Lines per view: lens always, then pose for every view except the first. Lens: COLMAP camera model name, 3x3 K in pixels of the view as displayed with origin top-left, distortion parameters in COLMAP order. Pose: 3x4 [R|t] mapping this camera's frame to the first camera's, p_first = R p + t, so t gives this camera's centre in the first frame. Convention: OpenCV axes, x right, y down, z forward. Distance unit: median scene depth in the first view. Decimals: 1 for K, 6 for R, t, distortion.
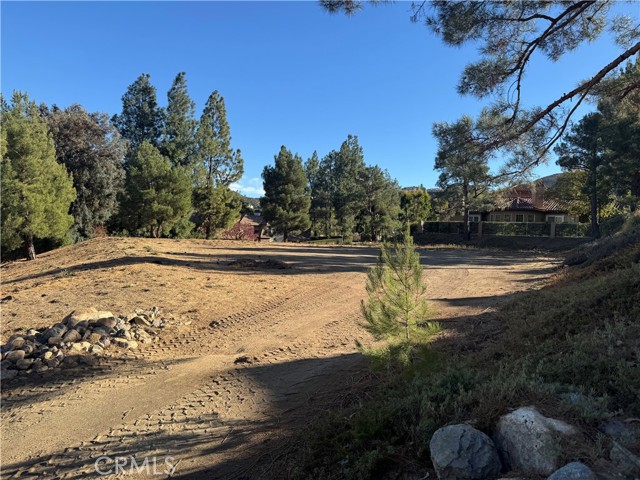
lens RADIAL K [[449.5, 0, 326.6], [0, 449.5, 243.7], [0, 0, 1]] dist [0.042889, -0.074160]
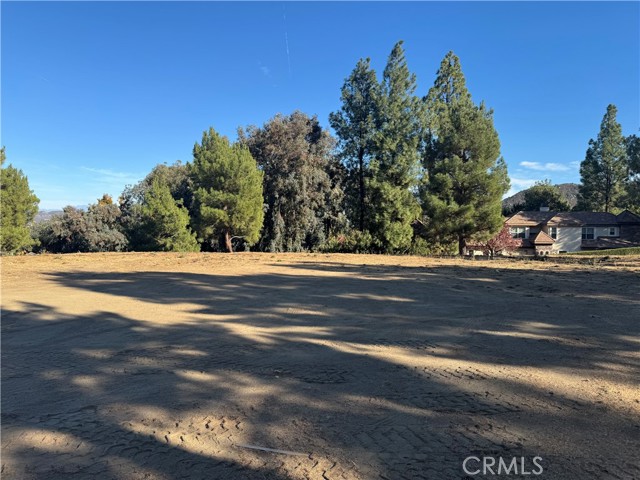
lens RADIAL K [[449.5, 0, 319.5], [0, 449.5, 246.1], [0, 0, 1]] dist [0.042889, -0.074160]
pose [[0.662285, -0.013980, -0.749121, 0.212705], [0.009438, 0.999902, -0.010315, -0.007089], [0.749192, -0.000239, 0.662353, 0.405500]]
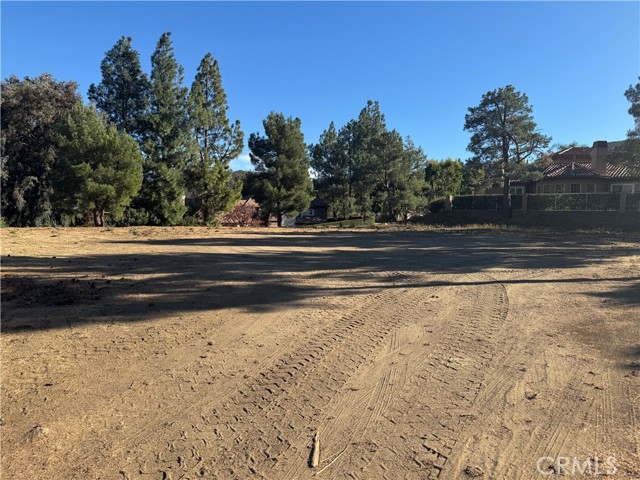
lens RADIAL K [[449.5, 0, 322.7], [0, 449.5, 241.1], [0, 0, 1]] dist [0.042889, -0.074160]
pose [[0.995792, -0.021048, -0.089193, 0.053464], [0.024422, 0.999020, 0.036906, -0.004140], [0.088329, -0.038929, 0.995330, 0.166970]]
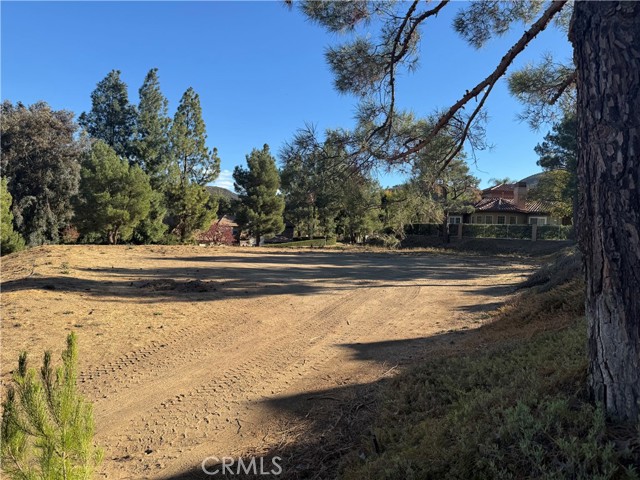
lens RADIAL K [[449.5, 0, 326.4], [0, 449.5, 241.8], [0, 0, 1]] dist [0.042889, -0.074160]
pose [[0.999886, -0.003351, 0.014738, 0.035902], [0.003324, 0.999993, 0.001846, -0.011682], [-0.014744, -0.001797, 0.999890, 0.035107]]
